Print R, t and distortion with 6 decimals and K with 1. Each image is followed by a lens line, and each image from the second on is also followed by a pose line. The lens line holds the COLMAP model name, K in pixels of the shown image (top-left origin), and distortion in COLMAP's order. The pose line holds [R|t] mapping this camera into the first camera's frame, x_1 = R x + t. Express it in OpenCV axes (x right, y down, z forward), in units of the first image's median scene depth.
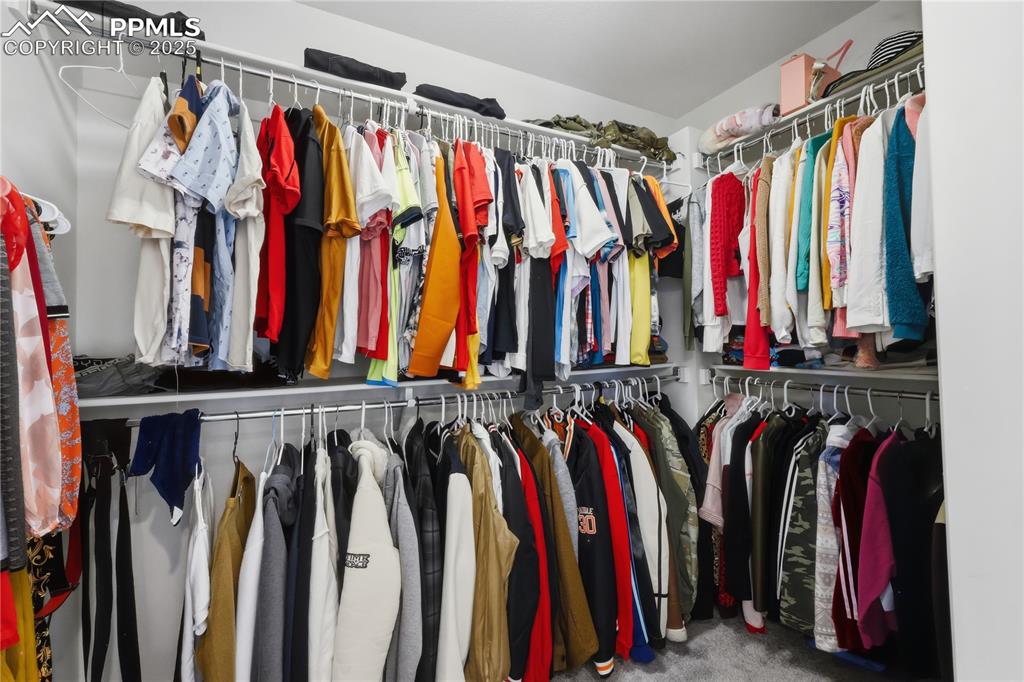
lens RADIAL K [[416.5, 0, 508.2], [0, 416.5, 341.9], [0, 0, 1]] dist [-0.001870, -0.000016]
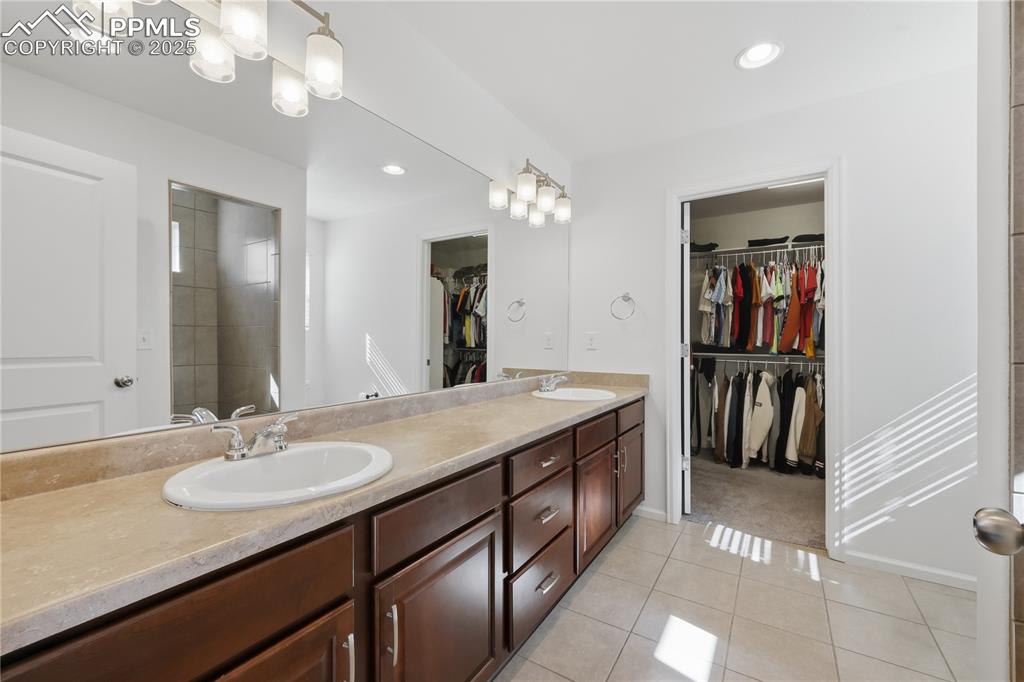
lens RADIAL K [[416.5, 0, 510.1], [0, 416.5, 335.1], [0, 0, 1]] dist [-0.001870, -0.000016]
pose [[0.498276, 0.009640, -0.866965, 1.496339], [-0.008811, 0.999943, 0.006054, -0.037811], [0.866974, 0.004622, 0.498333, -2.339501]]
